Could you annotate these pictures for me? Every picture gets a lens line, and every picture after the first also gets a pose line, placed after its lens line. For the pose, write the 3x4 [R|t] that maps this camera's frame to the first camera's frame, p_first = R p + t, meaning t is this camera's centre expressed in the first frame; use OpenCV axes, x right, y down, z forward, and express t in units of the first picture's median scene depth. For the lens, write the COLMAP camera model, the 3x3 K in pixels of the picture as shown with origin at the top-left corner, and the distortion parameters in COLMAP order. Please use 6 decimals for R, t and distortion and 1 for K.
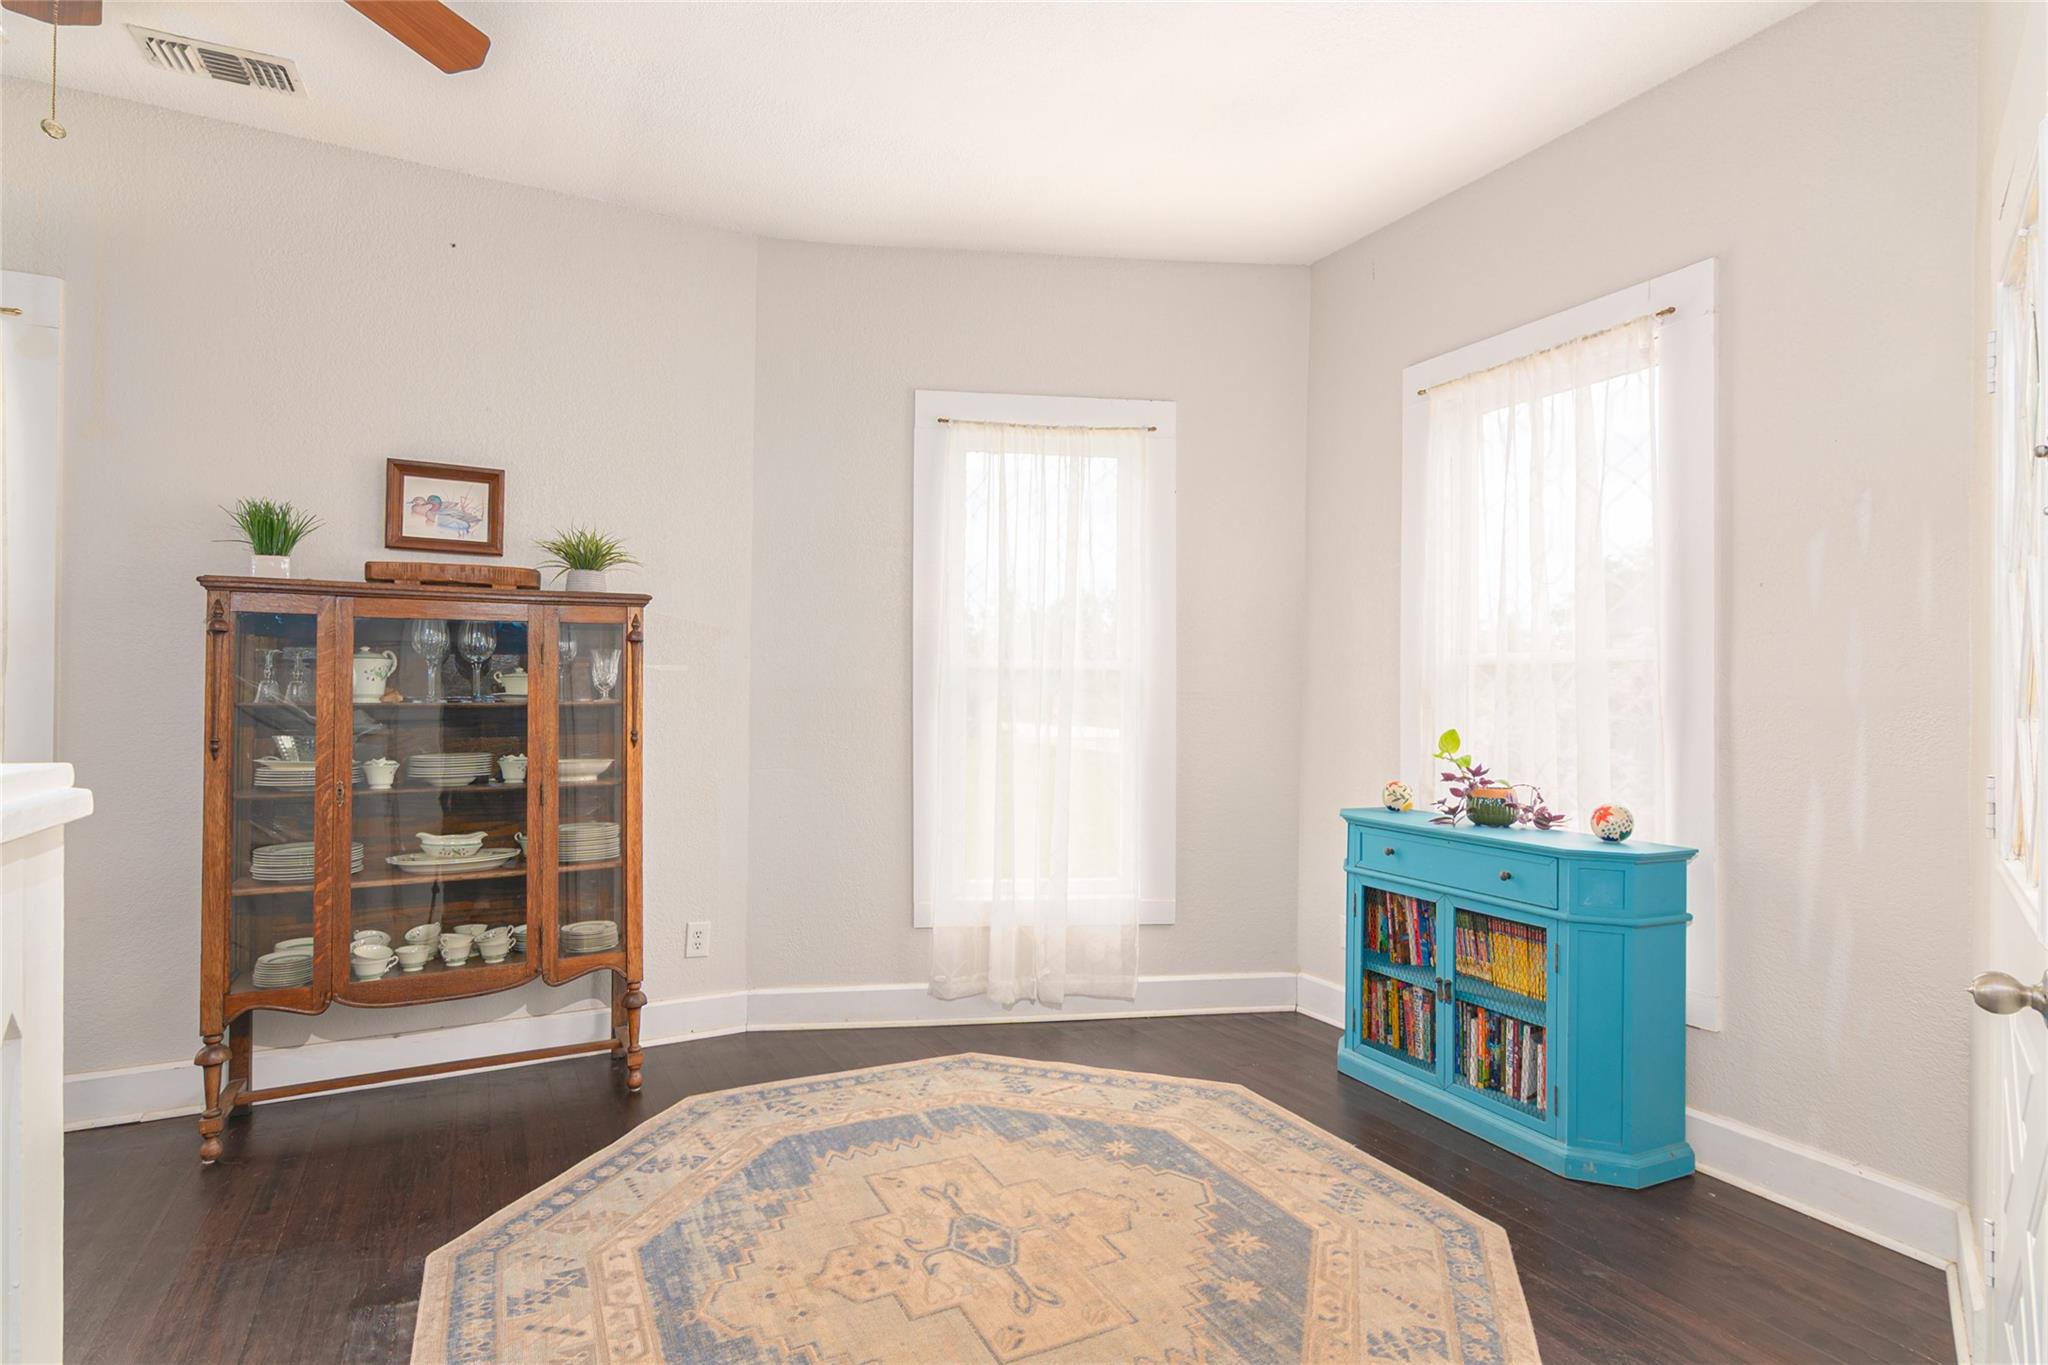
lens RADIAL K [[998.2, 0, 1005.0], [0, 998.2, 681.7], [0, 0, 1]] dist [-0.001568, 0.001021]
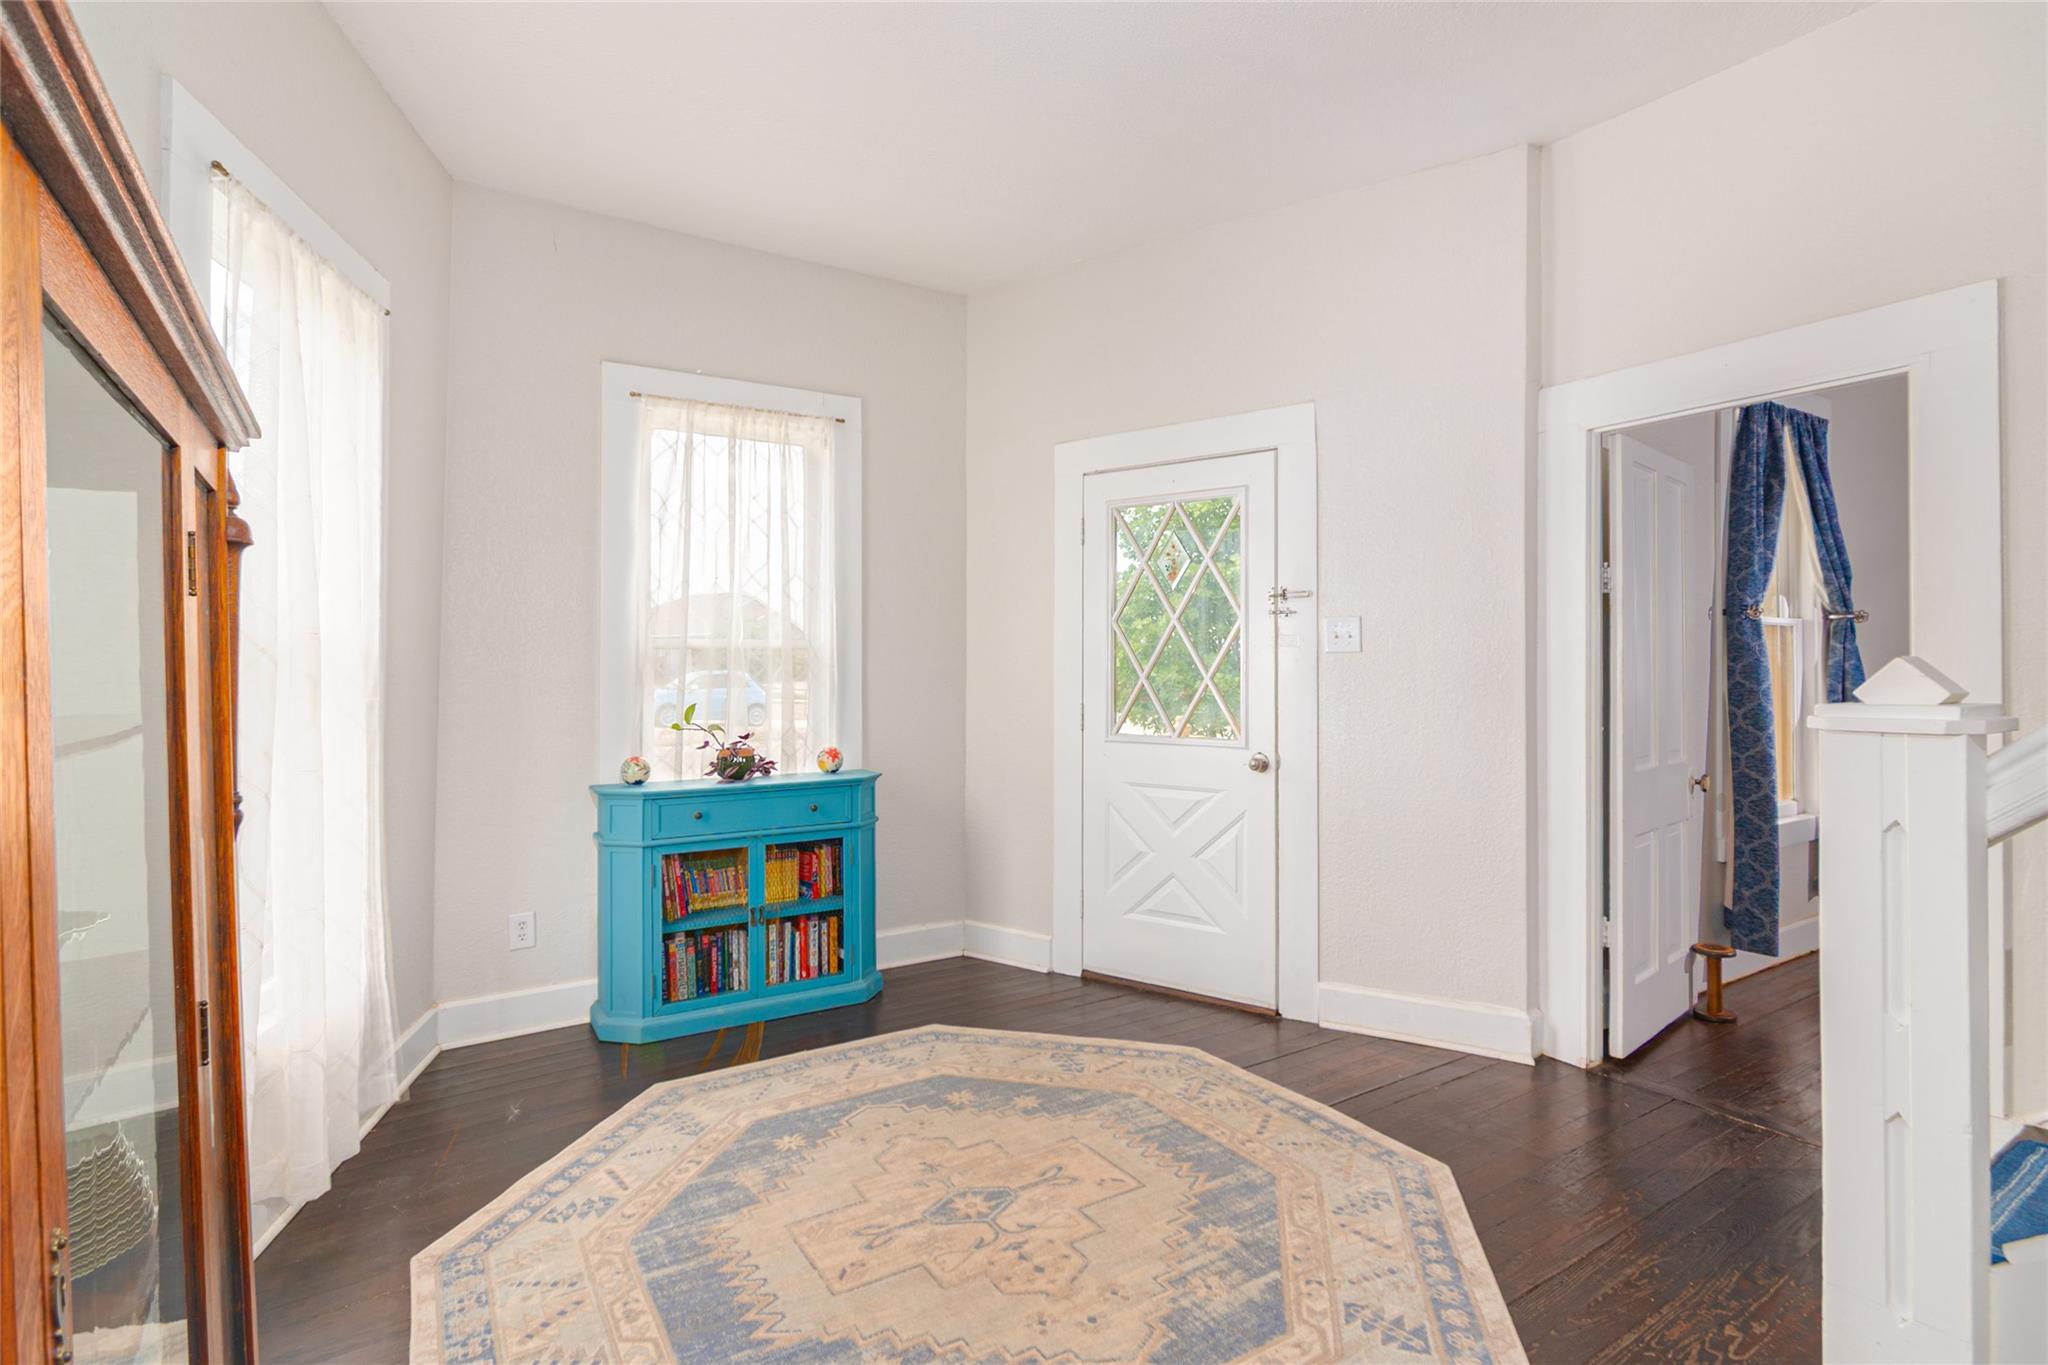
lens RADIAL K [[998.2, 0, 1009.1], [0, 998.2, 682.0], [0, 0, 1]] dist [-0.001568, 0.001021]
pose [[-0.095091, -0.014073, 0.995369, -0.886352], [-0.005981, 0.999890, 0.013566, 0.004598], [-0.995451, -0.004664, -0.095165, 0.901582]]
